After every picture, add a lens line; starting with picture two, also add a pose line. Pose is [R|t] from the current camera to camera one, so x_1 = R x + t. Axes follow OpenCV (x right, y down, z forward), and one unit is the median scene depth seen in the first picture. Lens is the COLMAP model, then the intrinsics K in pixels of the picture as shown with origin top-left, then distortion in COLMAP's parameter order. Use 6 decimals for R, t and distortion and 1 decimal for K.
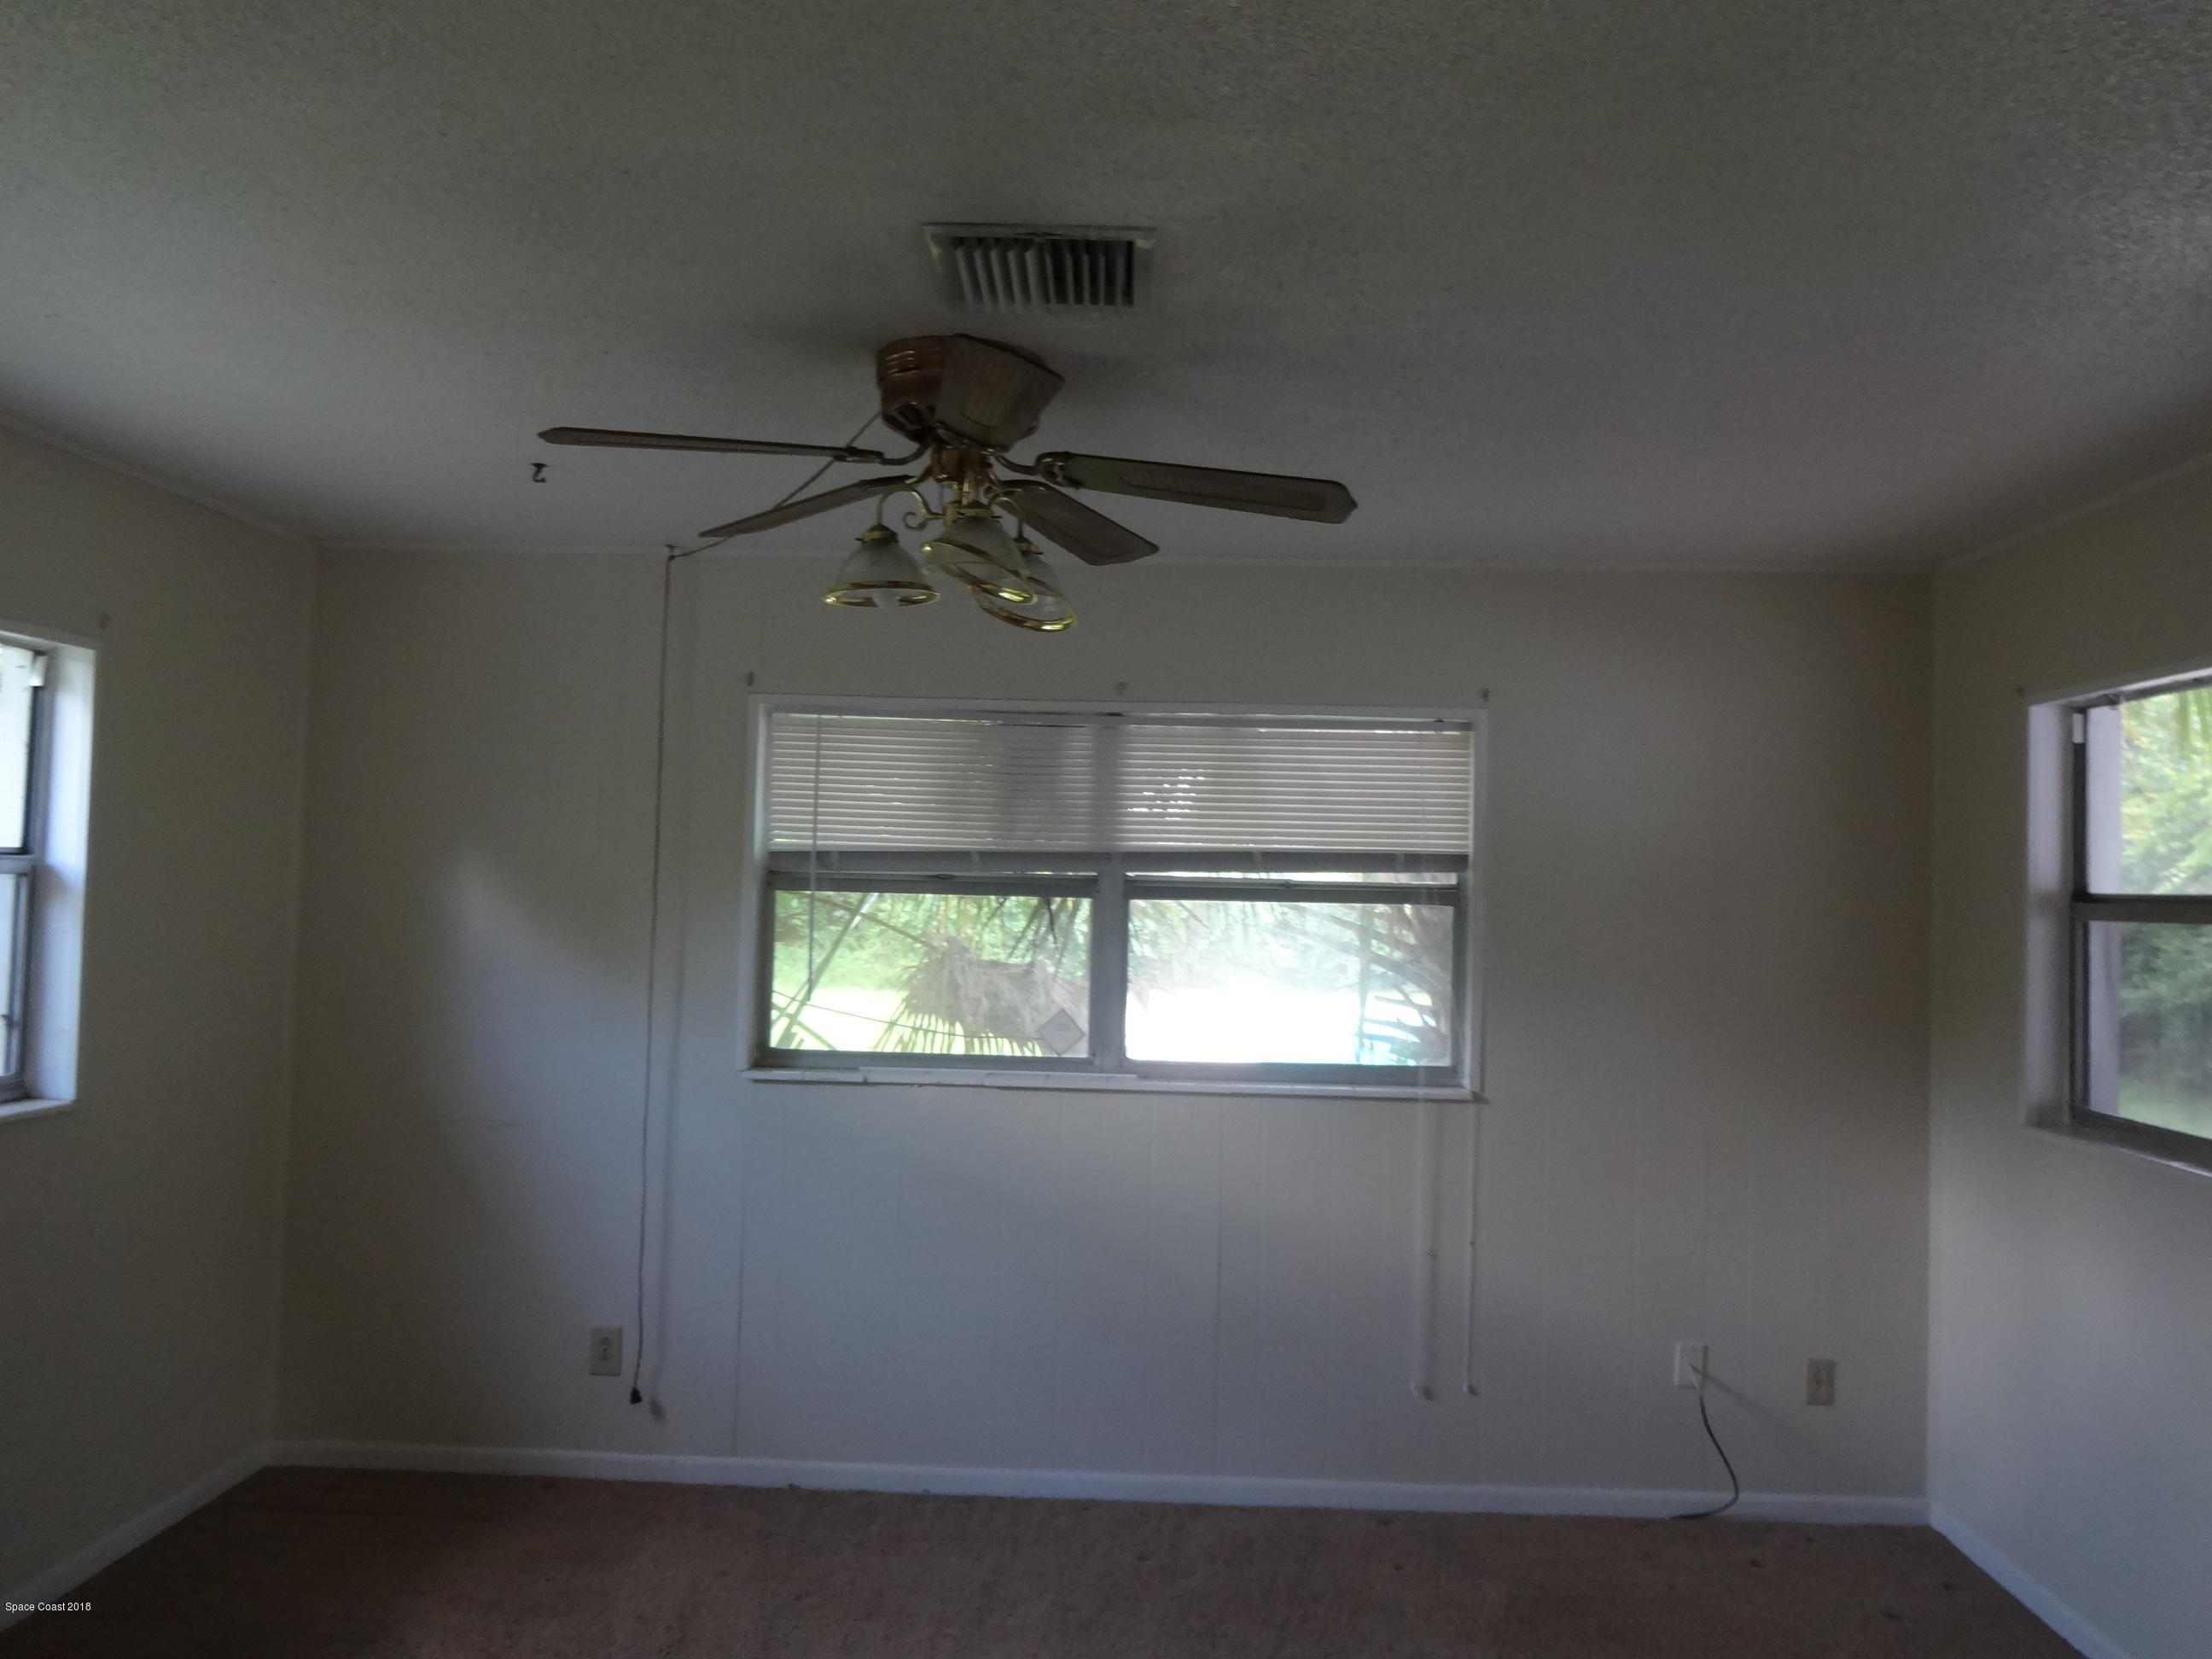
lens RADIAL K [[1608.0, 0, 1106.0], [0, 1608.0, 829.5], [0, 0, 1]] dist [-0.035423, -0.002127]
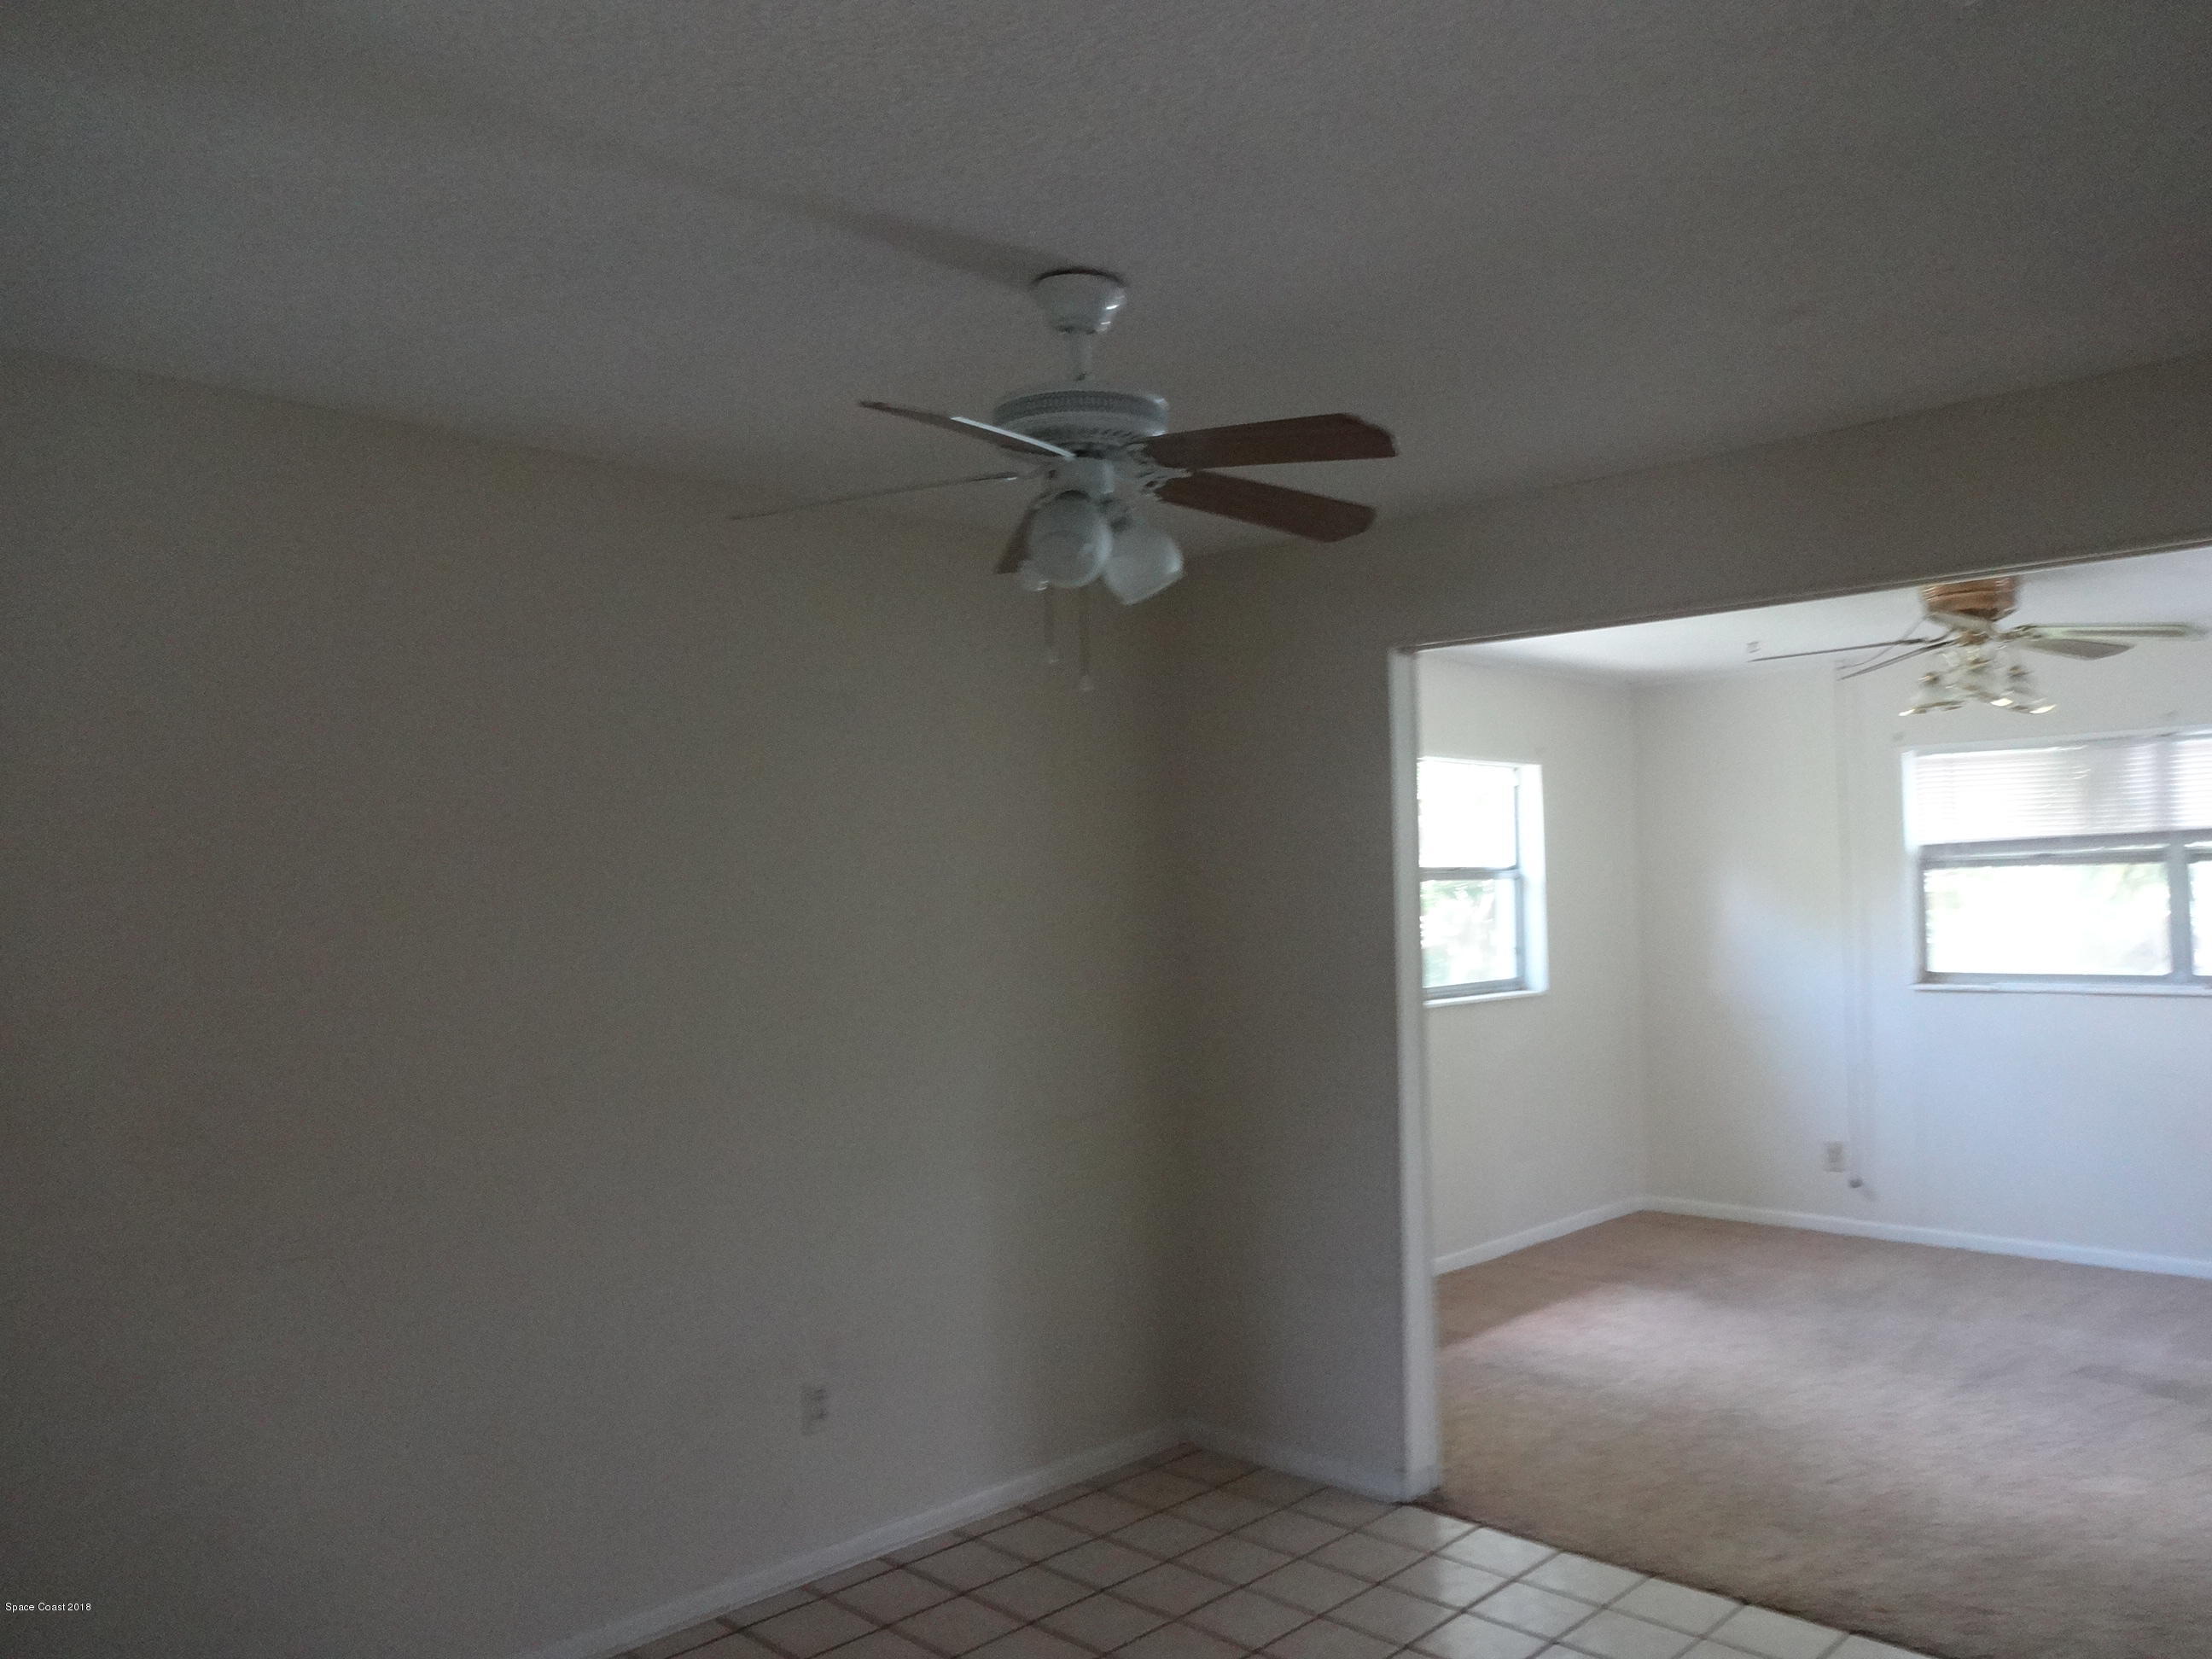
lens RADIAL K [[1608.0, 0, 1106.0], [0, 1608.0, 829.5], [0, 0, 1]] dist [-0.035423, -0.002127]
pose [[0.727060, -0.067225, -0.683275, 0.280851], [0.067719, 0.997364, -0.026069, -0.014948], [0.683226, -0.027317, 0.729696, -0.691204]]
